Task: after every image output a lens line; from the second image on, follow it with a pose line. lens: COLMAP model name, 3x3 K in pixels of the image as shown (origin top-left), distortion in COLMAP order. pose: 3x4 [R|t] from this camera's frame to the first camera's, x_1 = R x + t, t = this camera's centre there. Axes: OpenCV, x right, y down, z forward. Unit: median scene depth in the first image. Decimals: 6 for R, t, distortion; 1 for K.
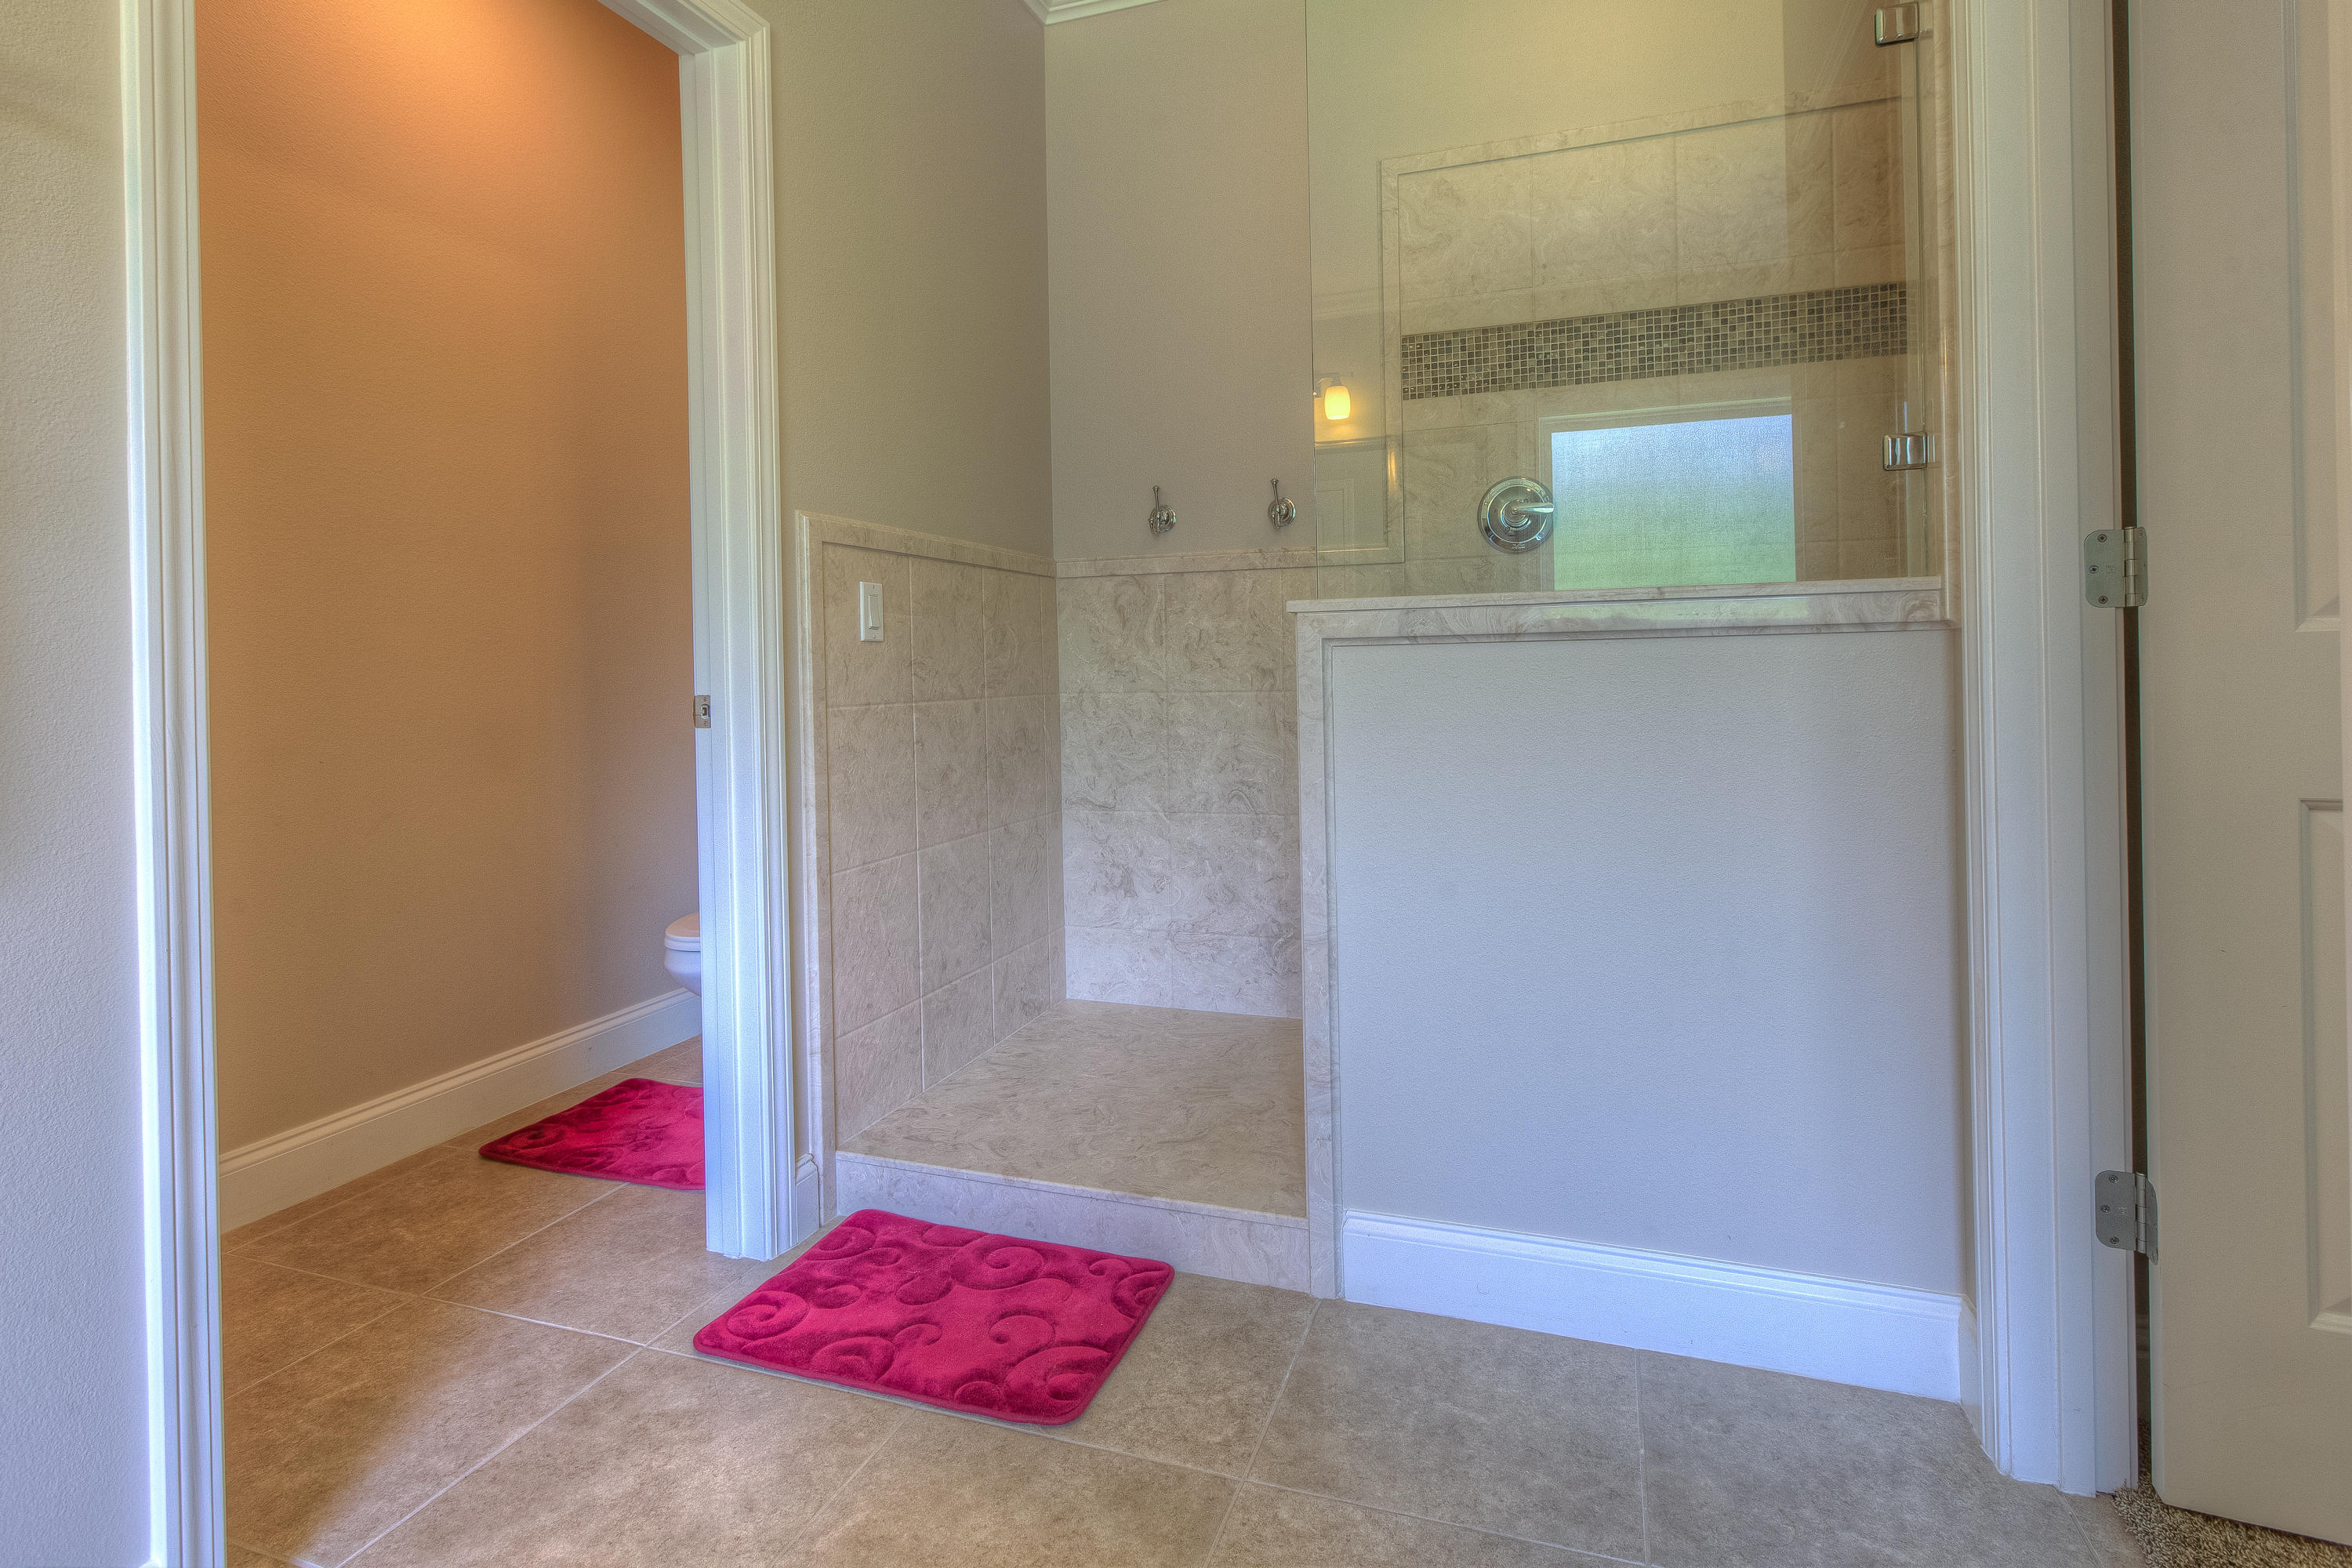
lens RADIAL K [[1139.2, 0, 1173.1], [0, 1139.2, 666.0], [0, 0, 1]] dist [-0.001413, -0.000484]
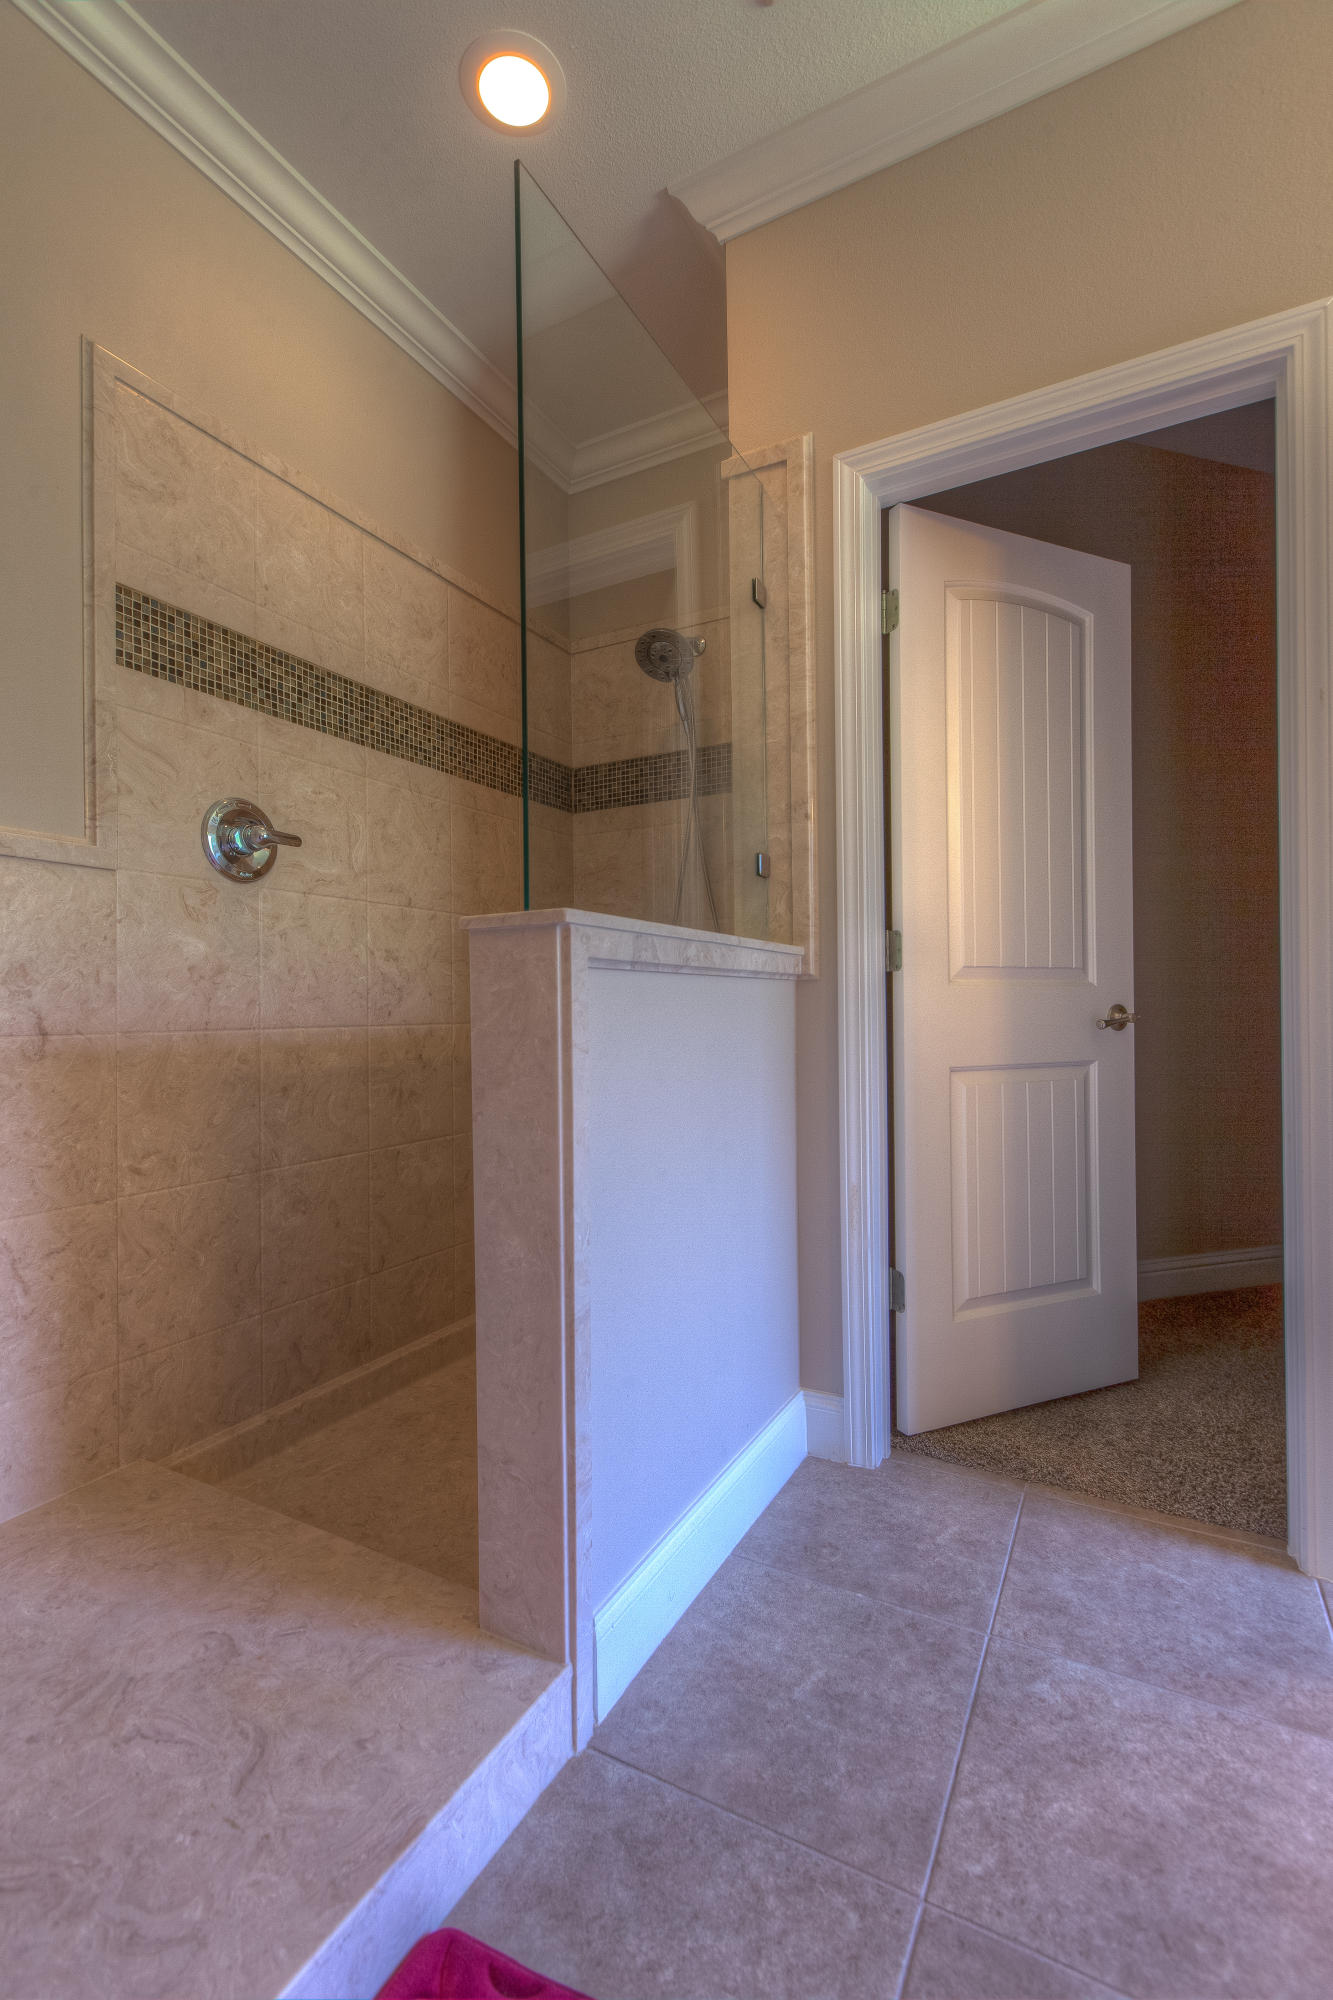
lens RADIAL K [[884.6, 0, 660.6], [0, 884.6, 1002.6], [0, 0, 1]] dist [0.001354, -0.000272]
pose [[0.173962, 0.024419, 0.984450, -0.353746], [0.004244, 0.999665, -0.025546, 0.018317], [-0.984743, 0.008623, 0.173800, 0.570314]]
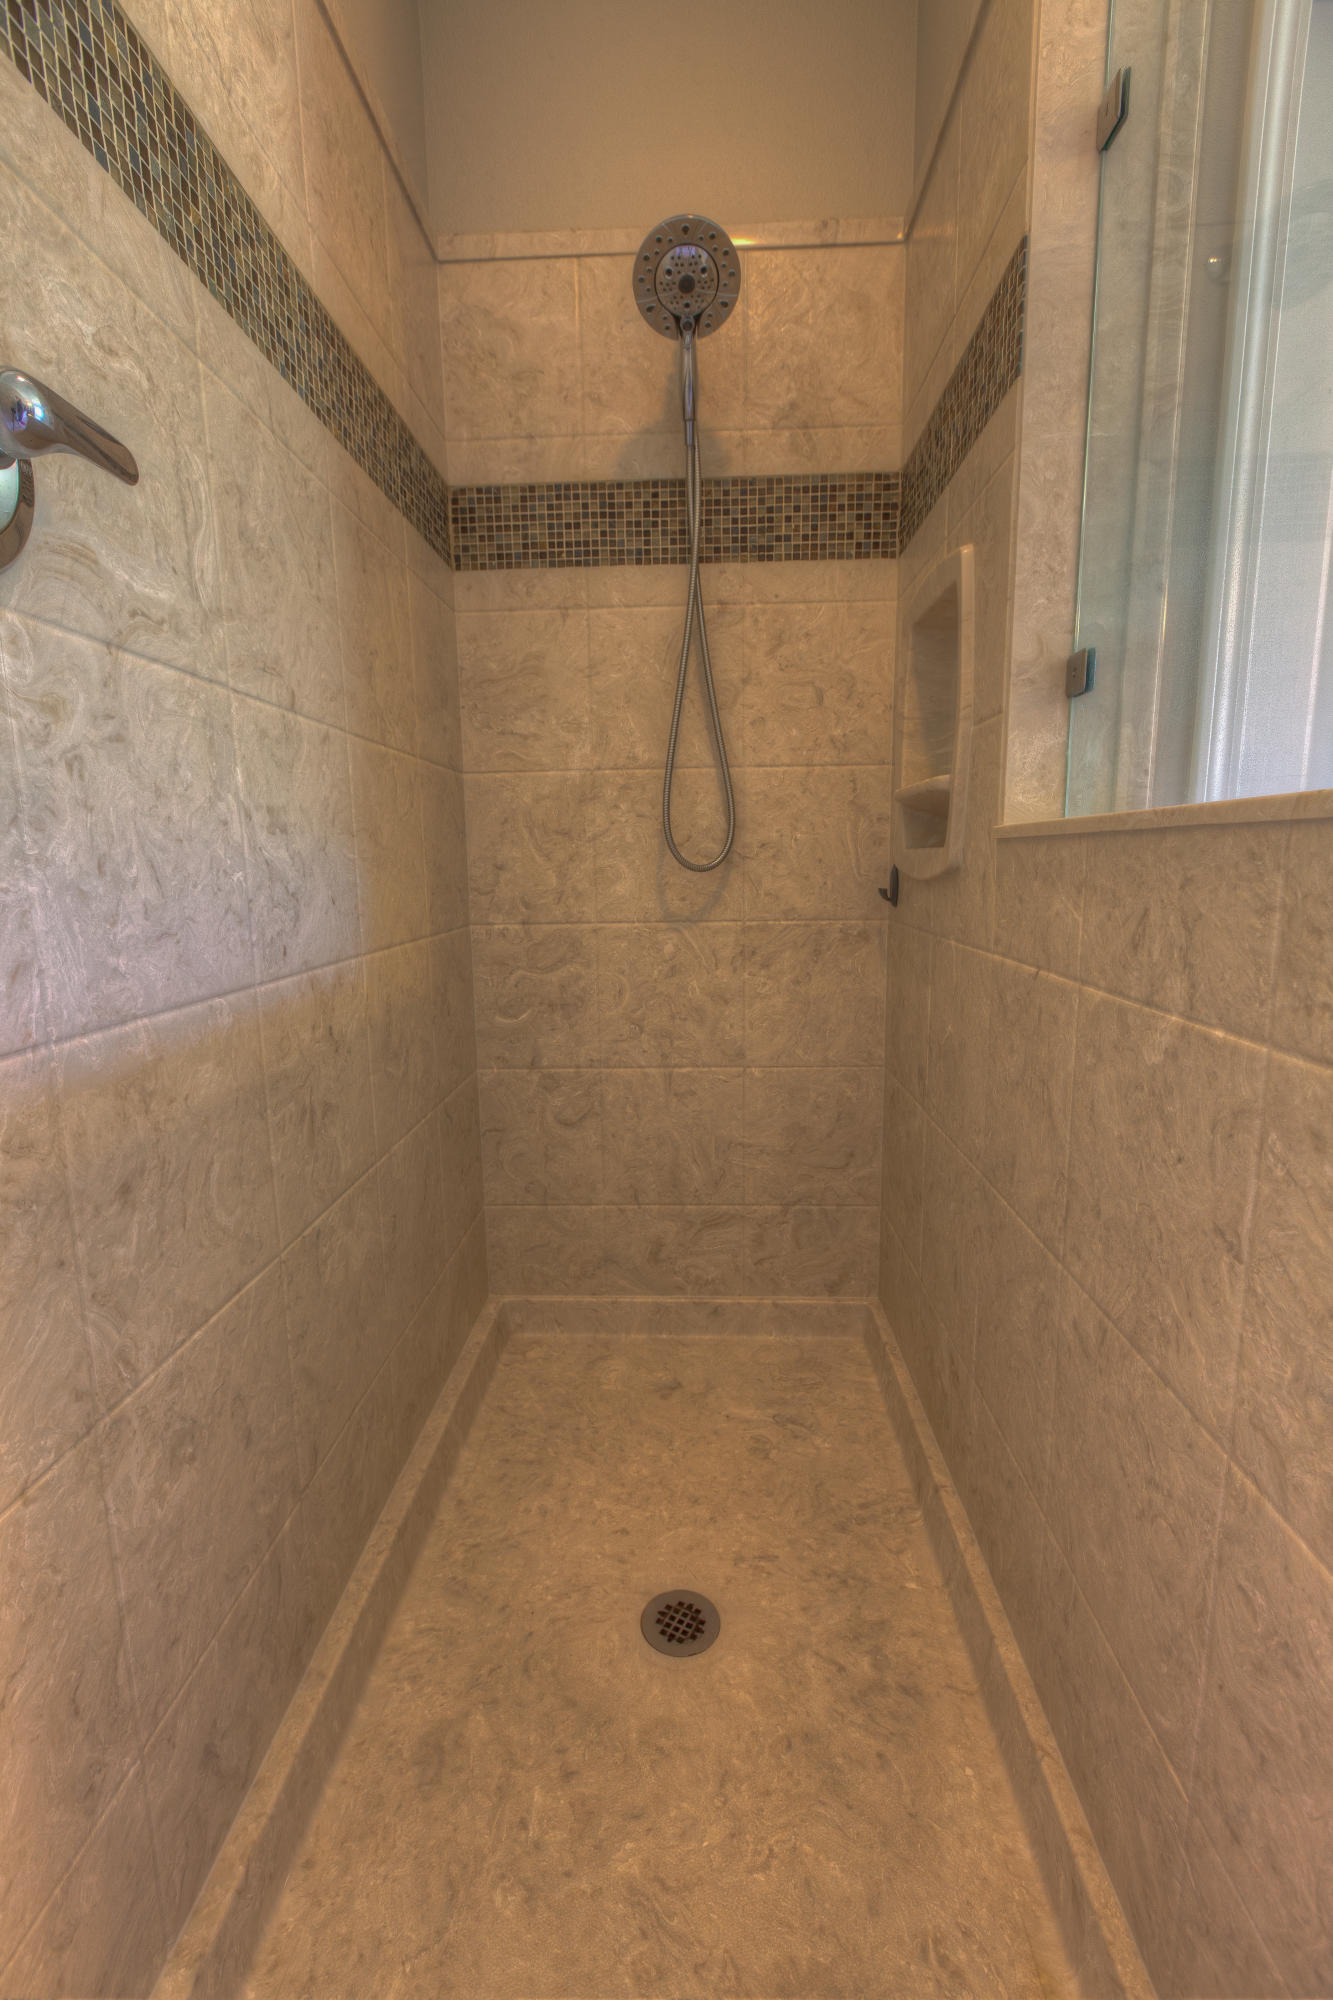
lens RADIAL K [[884.6, 0, 663.3], [0, 884.6, 1004.8], [0, 0, 1]] dist [0.001354, -0.000272]
pose [[-0.270361, -0.131638, 0.953717, 0.030232], [0.017145, 0.989793, 0.141477, -0.023645], [-0.962606, 0.054602, -0.265345, 0.926873]]
